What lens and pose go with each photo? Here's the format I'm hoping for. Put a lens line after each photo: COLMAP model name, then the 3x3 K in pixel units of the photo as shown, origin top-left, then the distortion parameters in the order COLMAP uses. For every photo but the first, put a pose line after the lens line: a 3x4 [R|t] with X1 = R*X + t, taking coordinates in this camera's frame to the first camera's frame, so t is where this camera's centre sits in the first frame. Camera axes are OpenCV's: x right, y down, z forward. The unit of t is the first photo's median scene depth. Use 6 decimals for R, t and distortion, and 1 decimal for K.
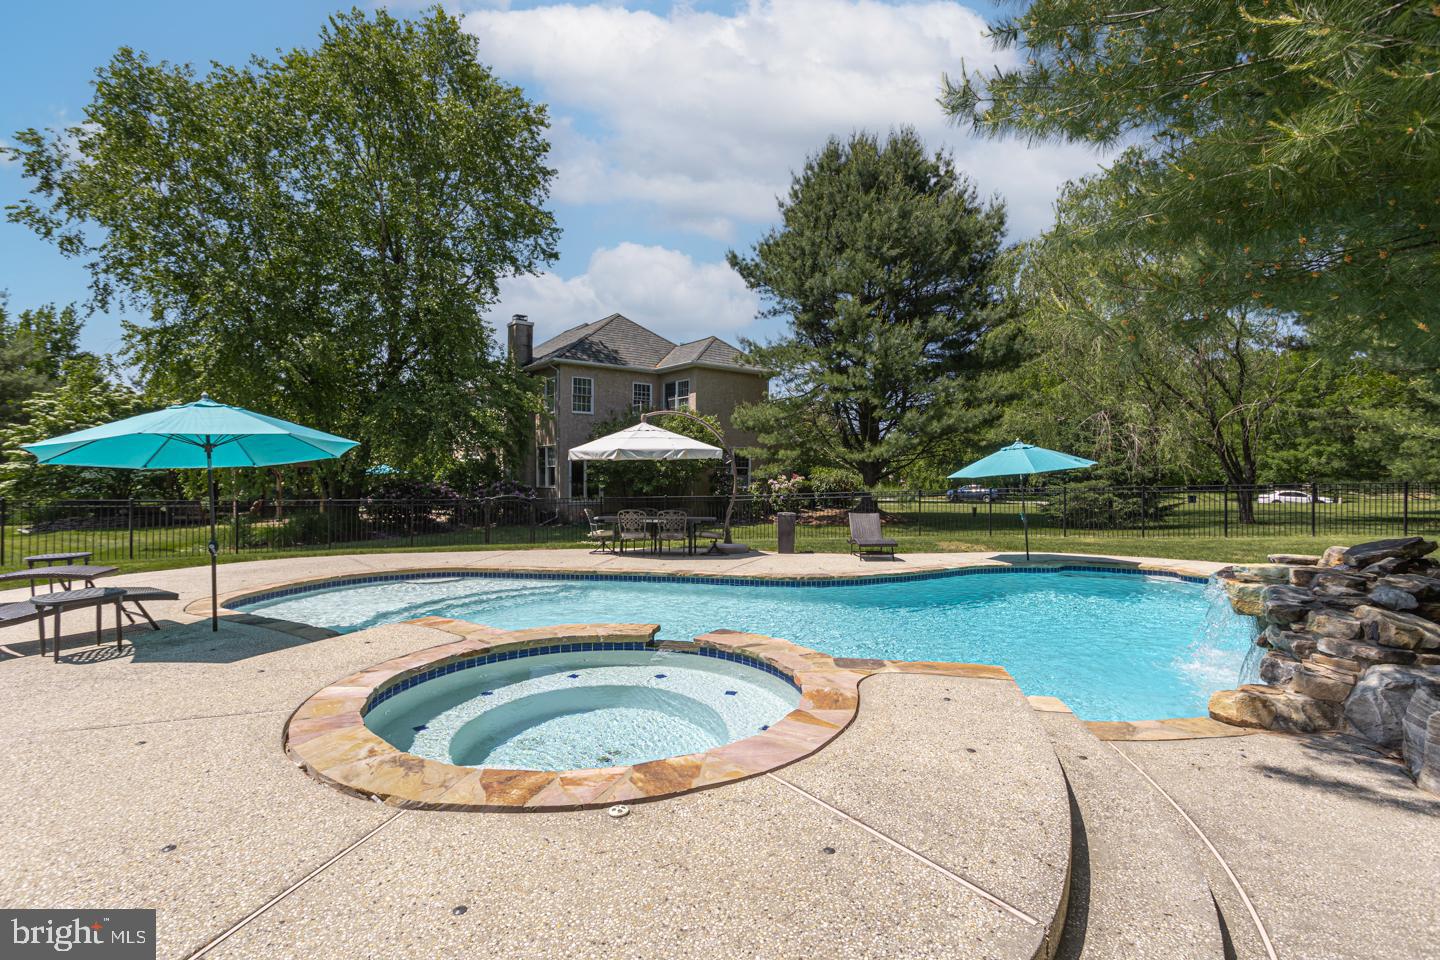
lens RADIAL K [[701.7, 0, 716.3], [0, 701.7, 465.2], [0, 0, 1]] dist [0.004055, 0.000764]
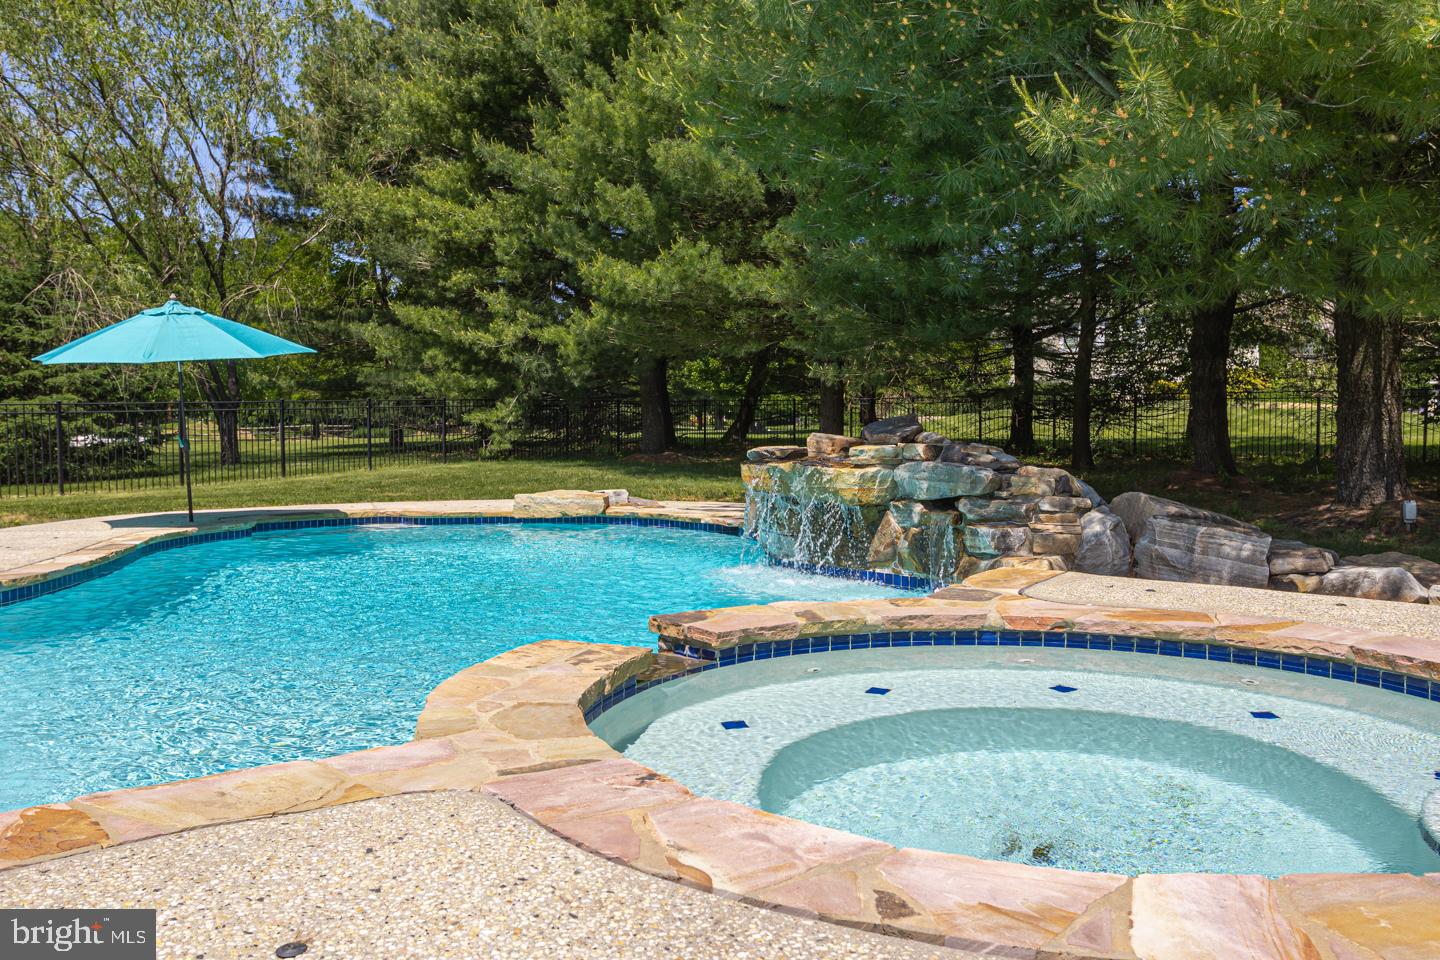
lens RADIAL K [[1164.4, 0, 720.0], [0, 1164.4, 480.0], [0, 0, 1]] dist [-0.002673, -0.001561]
pose [[0.316940, -0.057419, 0.946706, -0.295401], [-0.005925, 0.998026, 0.062515, 0.041554], [-0.948427, -0.025422, 0.315974, 0.317031]]
